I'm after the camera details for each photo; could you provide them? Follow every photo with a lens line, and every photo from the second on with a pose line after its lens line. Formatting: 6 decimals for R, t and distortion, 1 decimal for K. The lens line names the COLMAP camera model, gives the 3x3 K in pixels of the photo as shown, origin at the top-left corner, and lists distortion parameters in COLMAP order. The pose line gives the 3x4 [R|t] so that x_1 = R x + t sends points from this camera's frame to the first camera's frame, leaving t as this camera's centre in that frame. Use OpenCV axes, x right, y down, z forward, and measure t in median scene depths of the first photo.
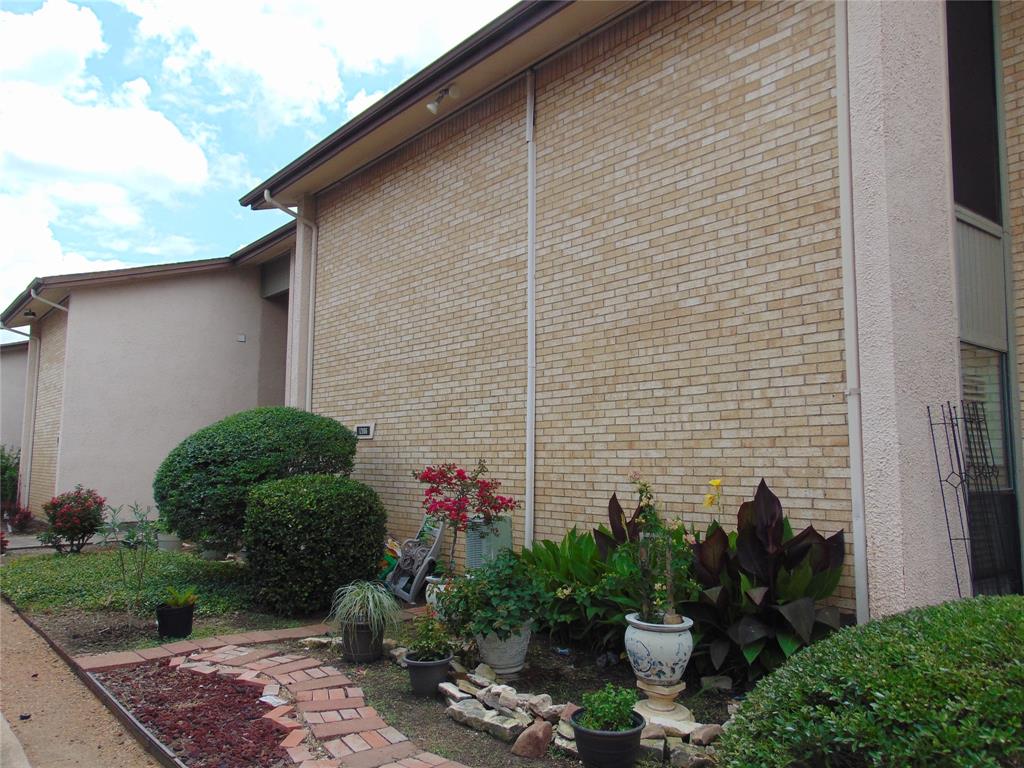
lens RADIAL K [[768.2, 0, 508.6], [0, 768.2, 389.7], [0, 0, 1]] dist [-0.033184, 0.081543]
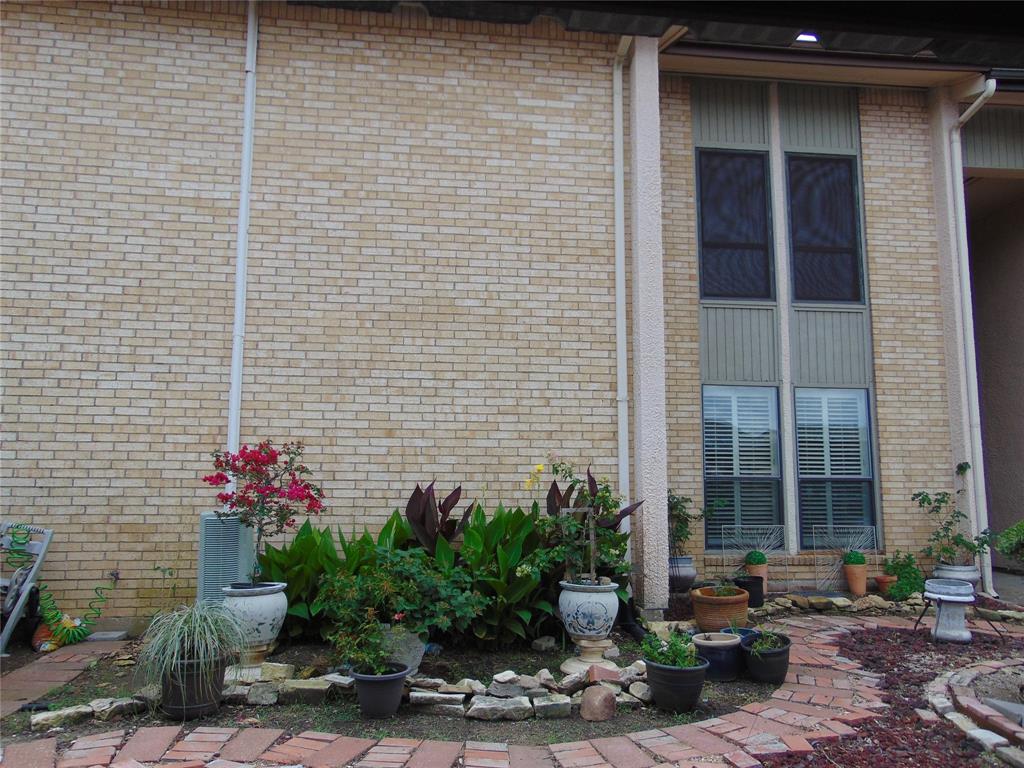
lens RADIAL K [[768.2, 0, 508.6], [0, 768.2, 389.7], [0, 0, 1]] dist [-0.033184, 0.081543]
pose [[0.547107, 0.105138, 0.830433, -0.591886], [-0.083348, 0.993993, -0.070935, 0.076082], [-0.832903, -0.030406, 0.552584, 0.345076]]
